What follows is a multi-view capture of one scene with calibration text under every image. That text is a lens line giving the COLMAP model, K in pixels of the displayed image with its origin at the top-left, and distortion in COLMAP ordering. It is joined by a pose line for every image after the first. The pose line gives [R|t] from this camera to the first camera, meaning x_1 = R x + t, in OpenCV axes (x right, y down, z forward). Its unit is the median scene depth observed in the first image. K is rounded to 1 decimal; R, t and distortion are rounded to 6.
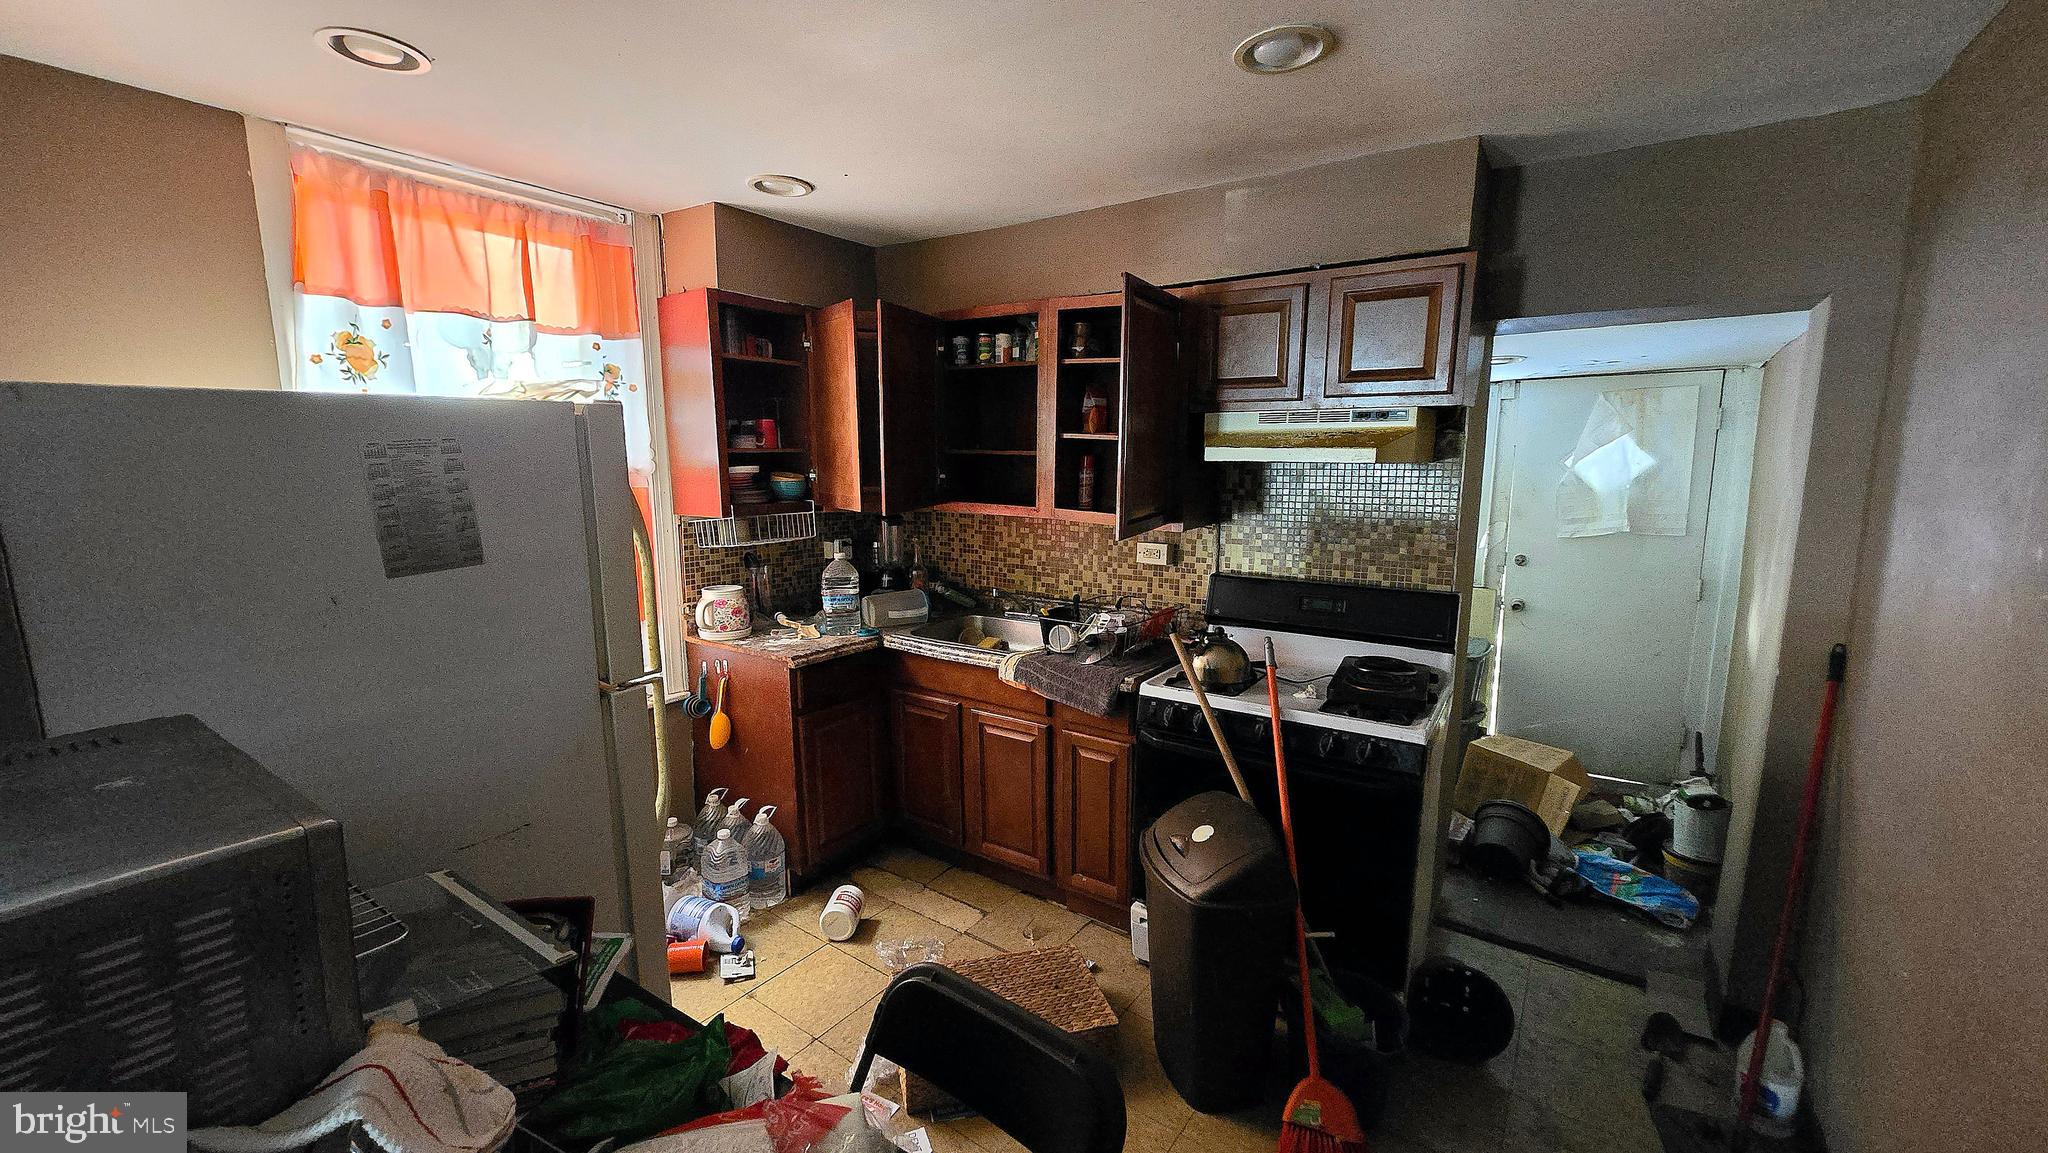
lens RADIAL K [[798.2, 0, 1029.2], [0, 798.2, 573.7], [0, 0, 1]] dist [-0.003385, -0.000150]
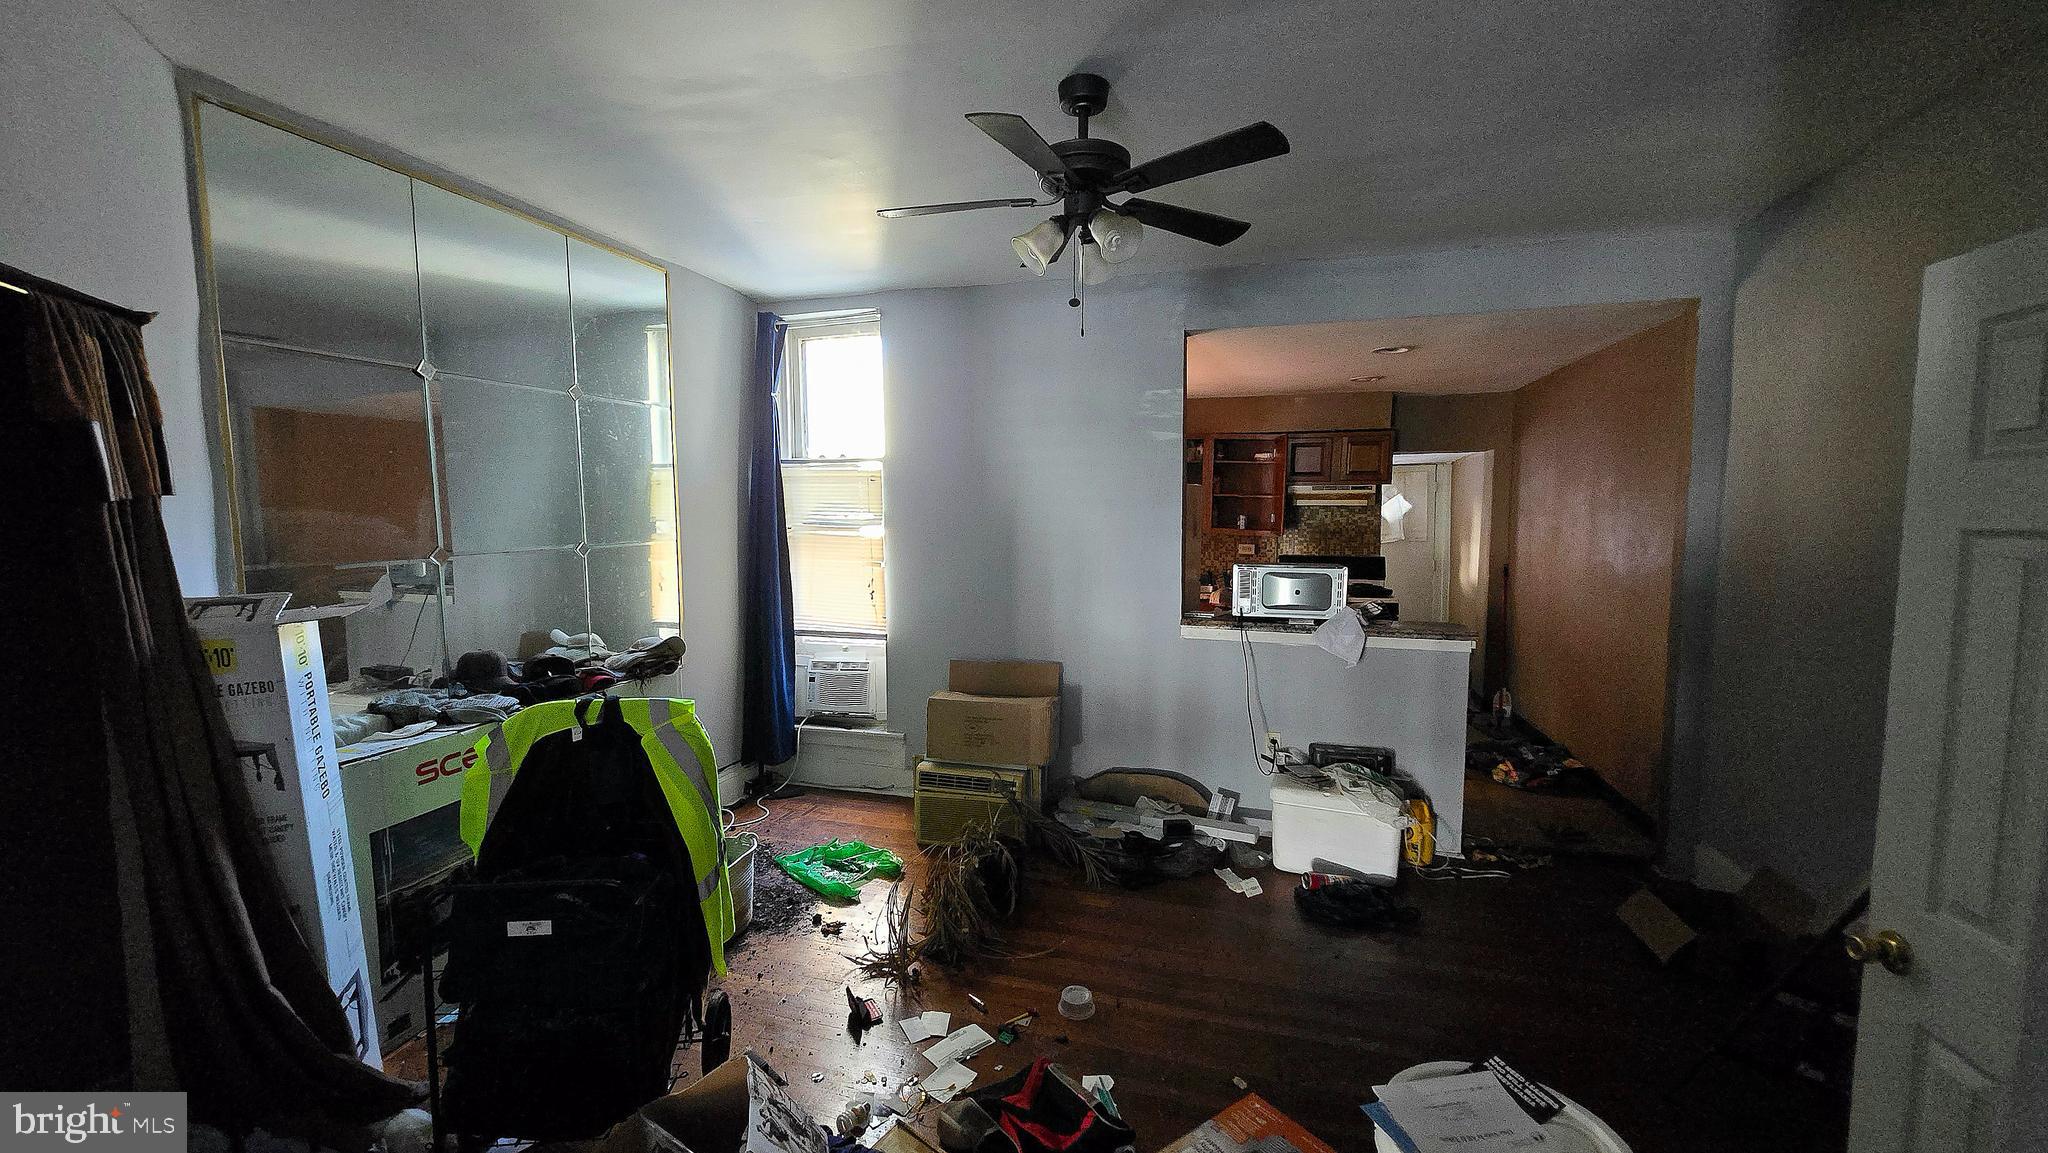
lens RADIAL K [[798.2, 0, 1010.7], [0, 798.2, 581.2], [0, 0, 1]] dist [-0.003385, -0.000150]
pose [[0.950353, -0.036027, 0.309081, -1.256385], [0.055338, 0.997010, -0.053938, 0.159881], [-0.306213, 0.068364, 0.949505, -0.948581]]
